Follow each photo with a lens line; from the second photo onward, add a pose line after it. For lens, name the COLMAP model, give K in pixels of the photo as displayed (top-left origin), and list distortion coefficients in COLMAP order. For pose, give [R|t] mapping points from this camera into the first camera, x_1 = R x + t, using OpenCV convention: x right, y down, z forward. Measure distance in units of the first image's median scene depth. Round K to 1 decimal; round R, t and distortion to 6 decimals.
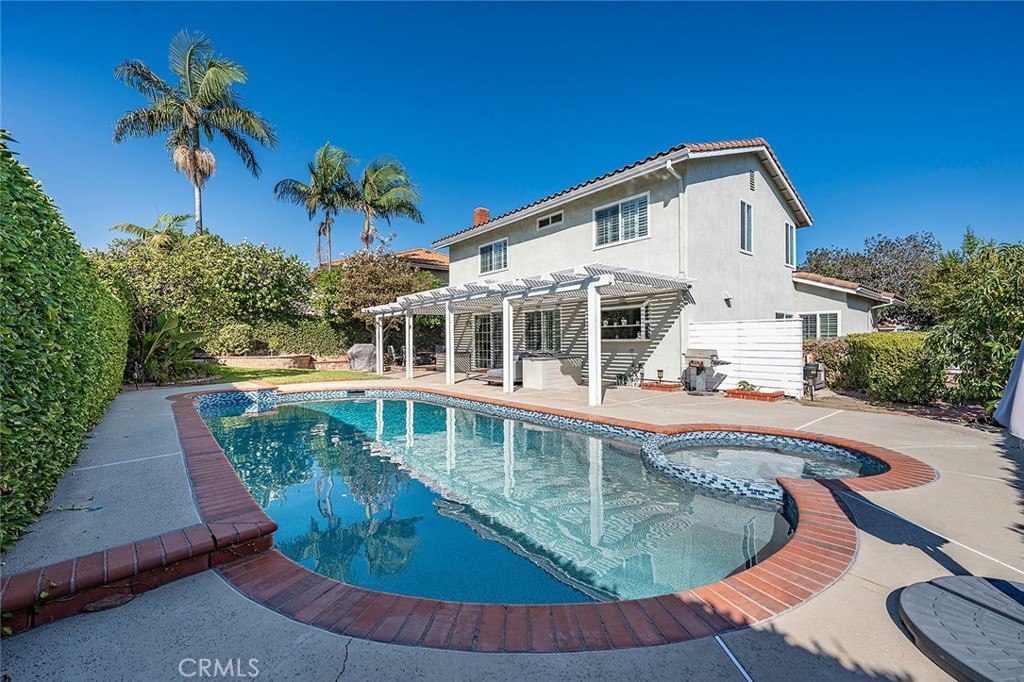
lens RADIAL K [[422.8, 0, 487.9], [0, 422.8, 339.8], [0, 0, 1]] dist [-0.001469, -0.000035]
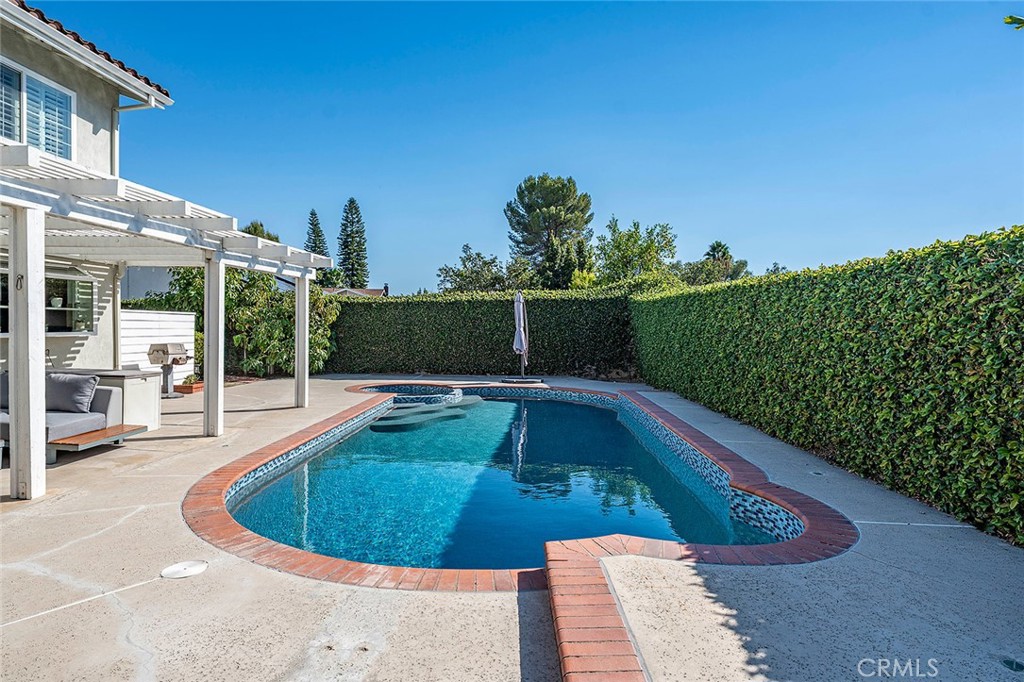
lens RADIAL K [[588.9, 0, 512.0], [0, 588.9, 341.0], [0, 0, 1]] dist [0.003155, -0.000491]
pose [[-0.768108, -0.017317, 0.640086, -0.643408], [-0.007259, 0.999805, 0.018338, -0.008488], [-0.640279, 0.009439, -0.768084, 1.207893]]
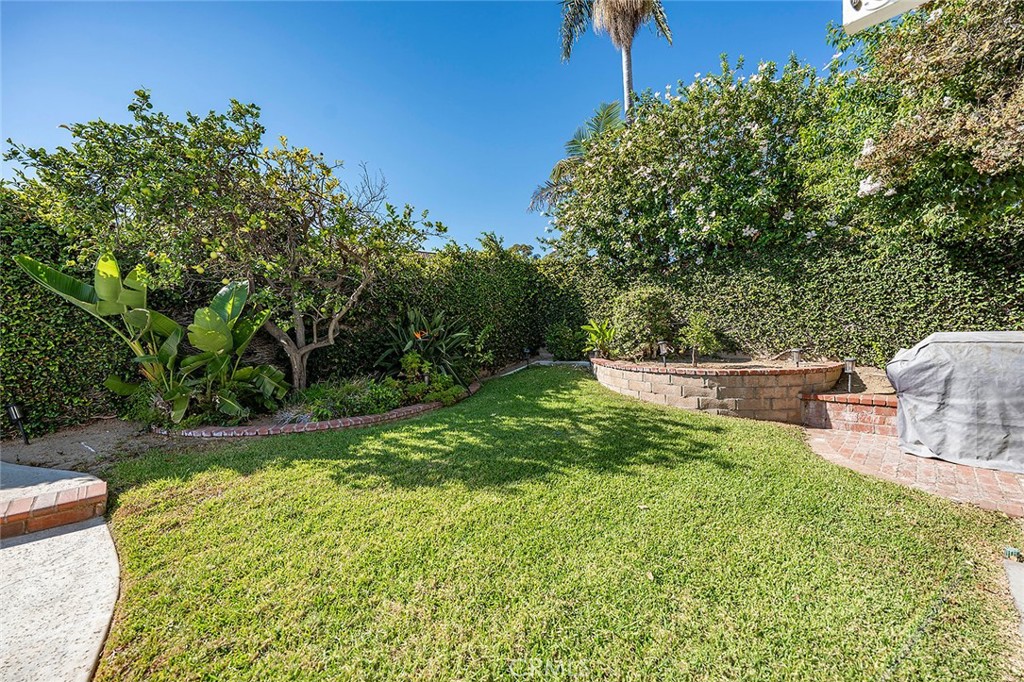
lens RADIAL K [[407.8, 0, 512.0], [0, 407.8, 341.0], [0, 0, 1]] dist [0.000636, 0.000094]
pose [[0.093588, 0.021126, -0.995387, -0.282235], [0.019458, 0.999545, 0.023044, 0.010117], [0.995421, -0.021525, 0.093135, 1.349638]]
